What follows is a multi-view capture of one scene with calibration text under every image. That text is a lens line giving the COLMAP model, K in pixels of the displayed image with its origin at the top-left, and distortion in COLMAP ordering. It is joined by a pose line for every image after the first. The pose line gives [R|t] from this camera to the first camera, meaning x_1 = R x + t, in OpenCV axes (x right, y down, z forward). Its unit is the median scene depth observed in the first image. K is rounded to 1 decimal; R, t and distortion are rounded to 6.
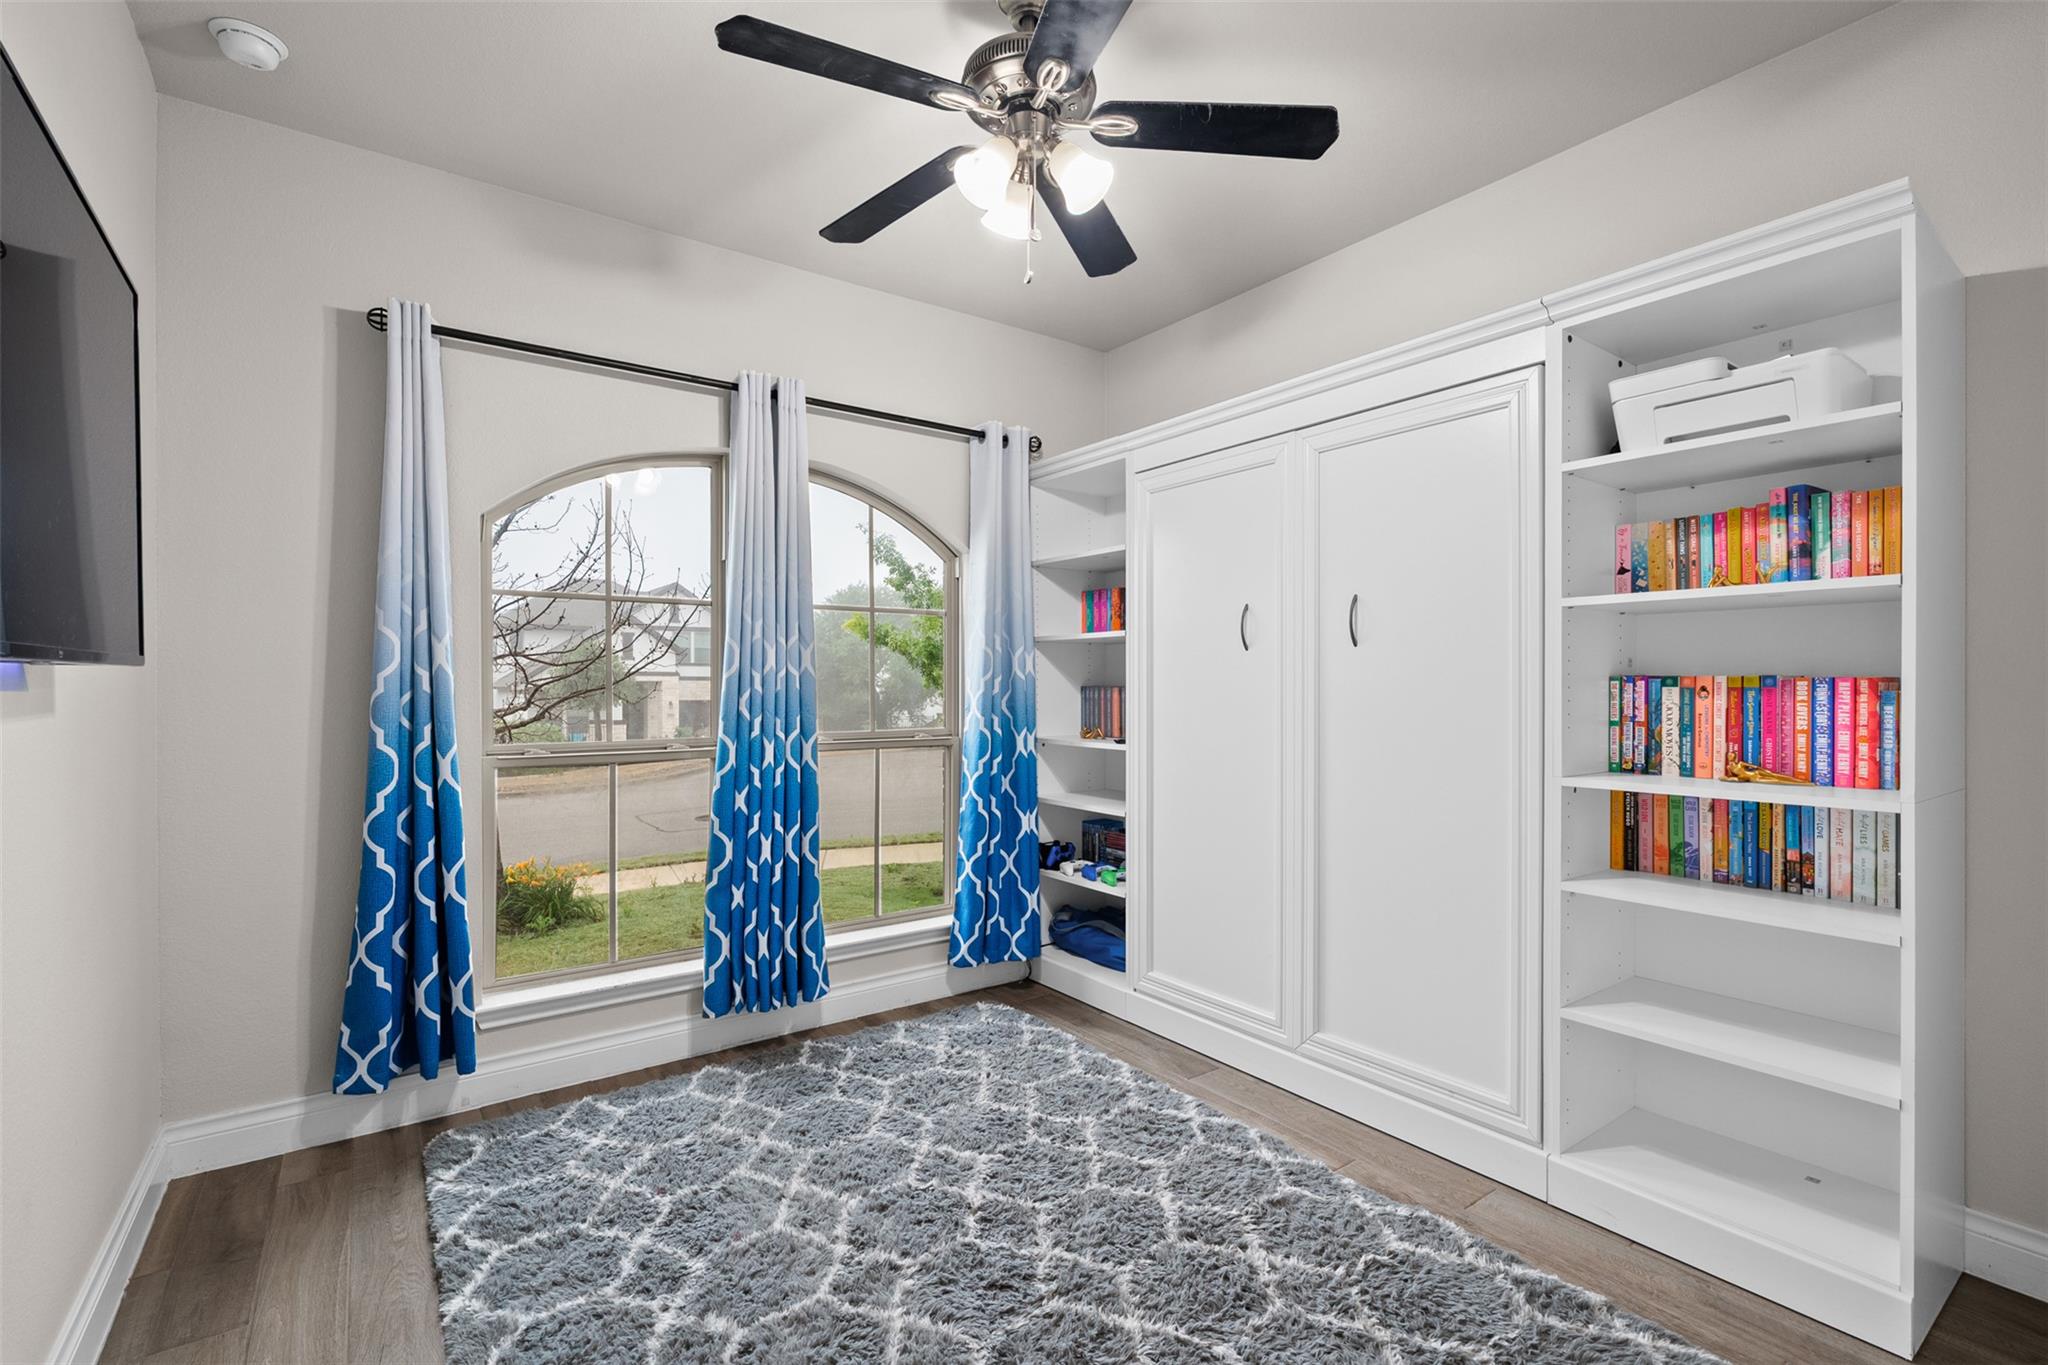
lens RADIAL K [[918.5, 0, 1021.0], [0, 918.5, 688.4], [0, 0, 1]] dist [-0.006606, 0.002049]
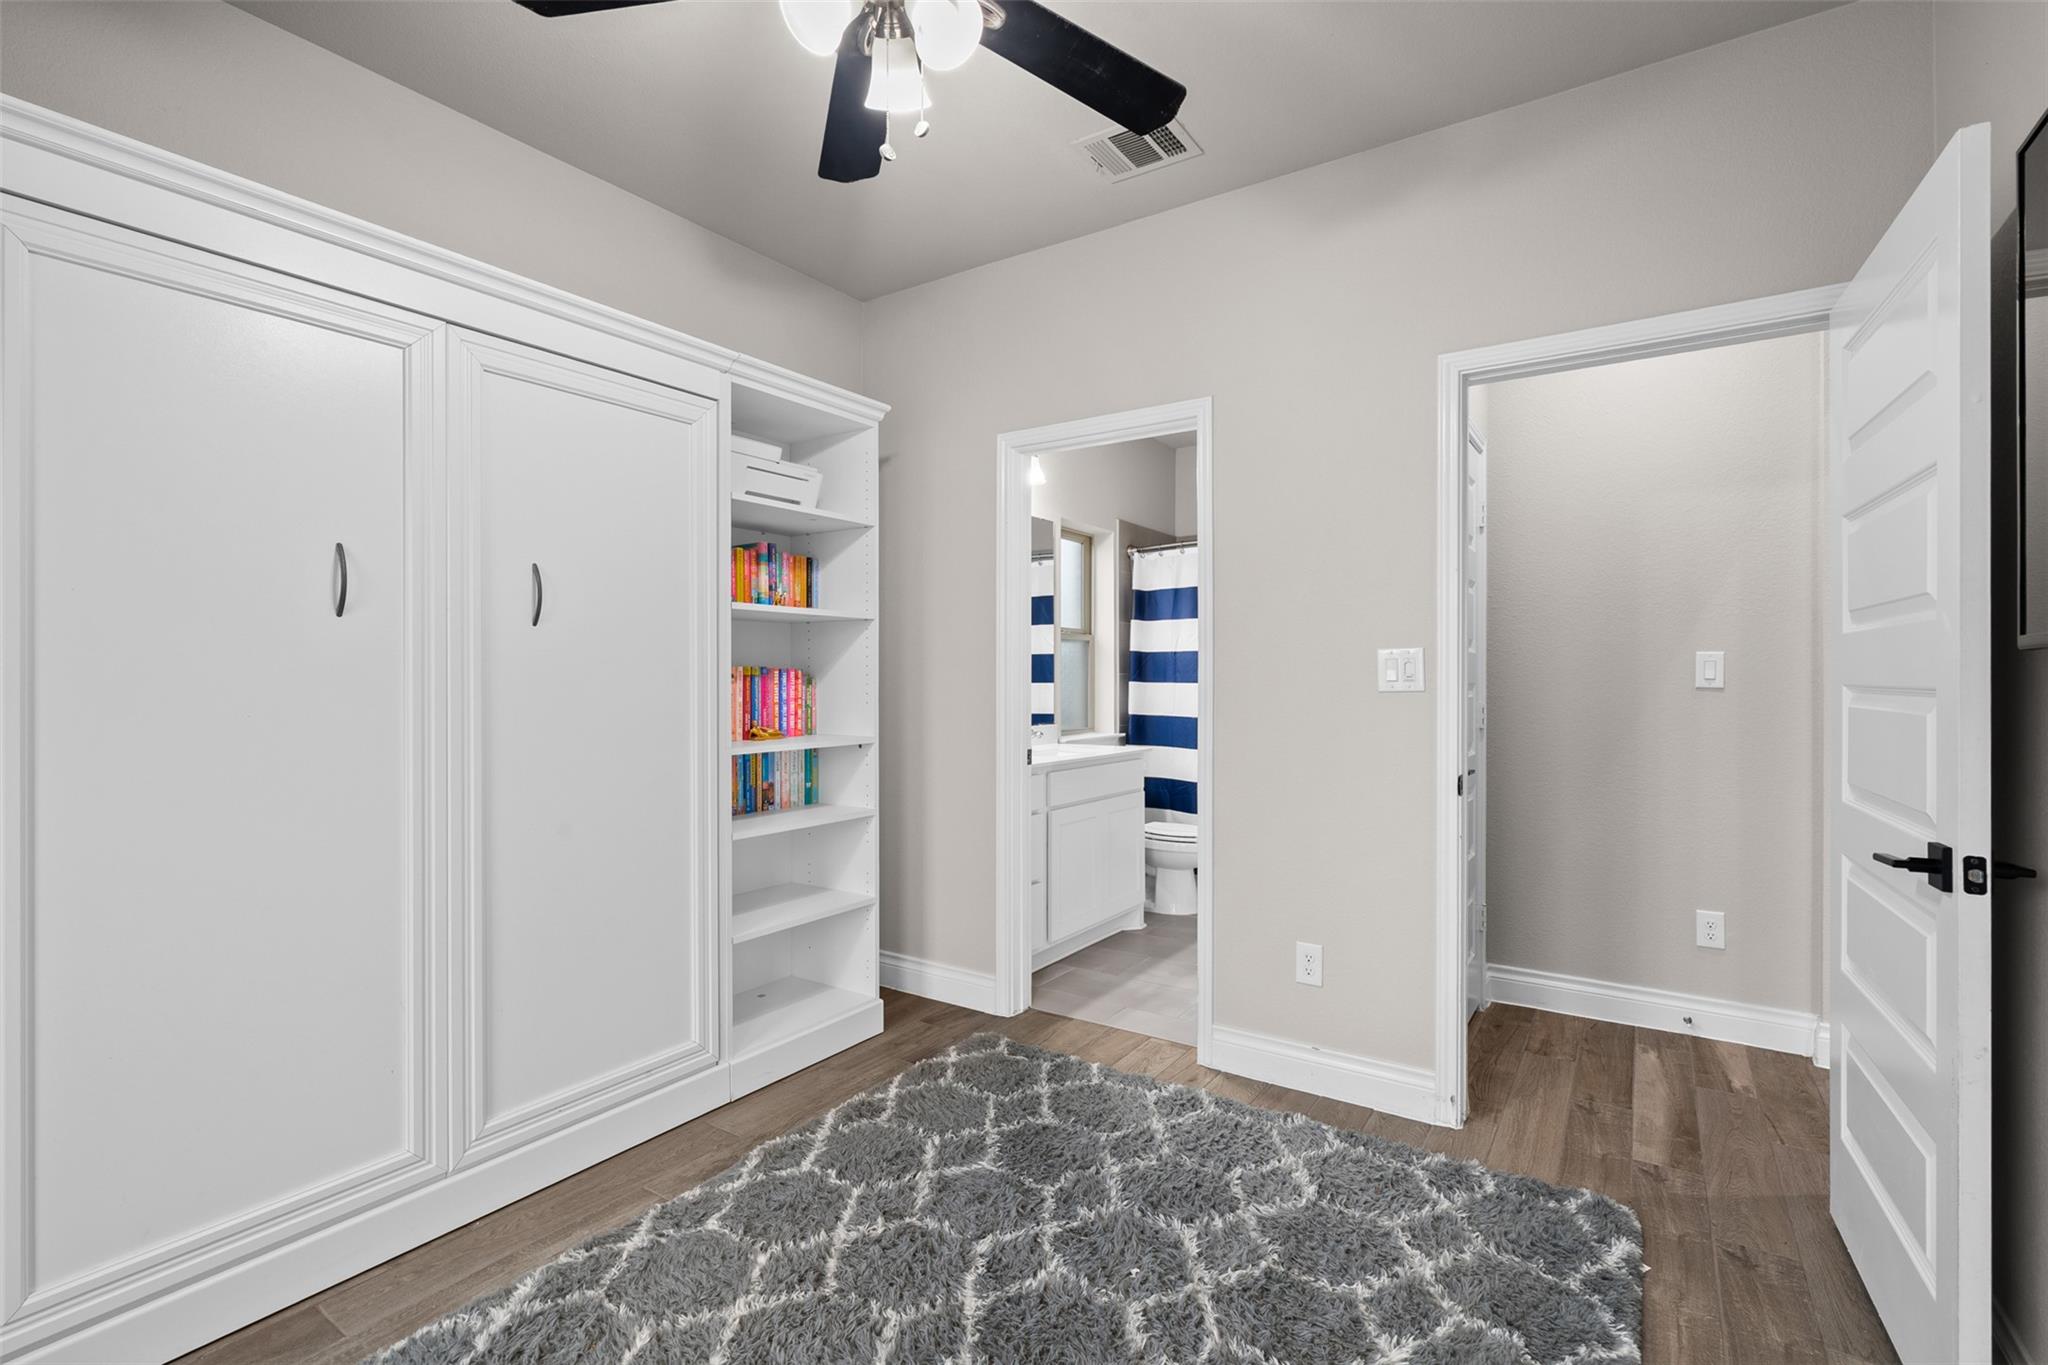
lens RADIAL K [[918.5, 0, 1020.7], [0, 918.5, 676.1], [0, 0, 1]] dist [-0.006606, 0.002049]
pose [[-0.335151, 0.004274, 0.942155, -0.738415], [0.005120, 0.999983, -0.002715, 0.007216], [-0.942151, 0.003914, -0.335167, 1.116095]]
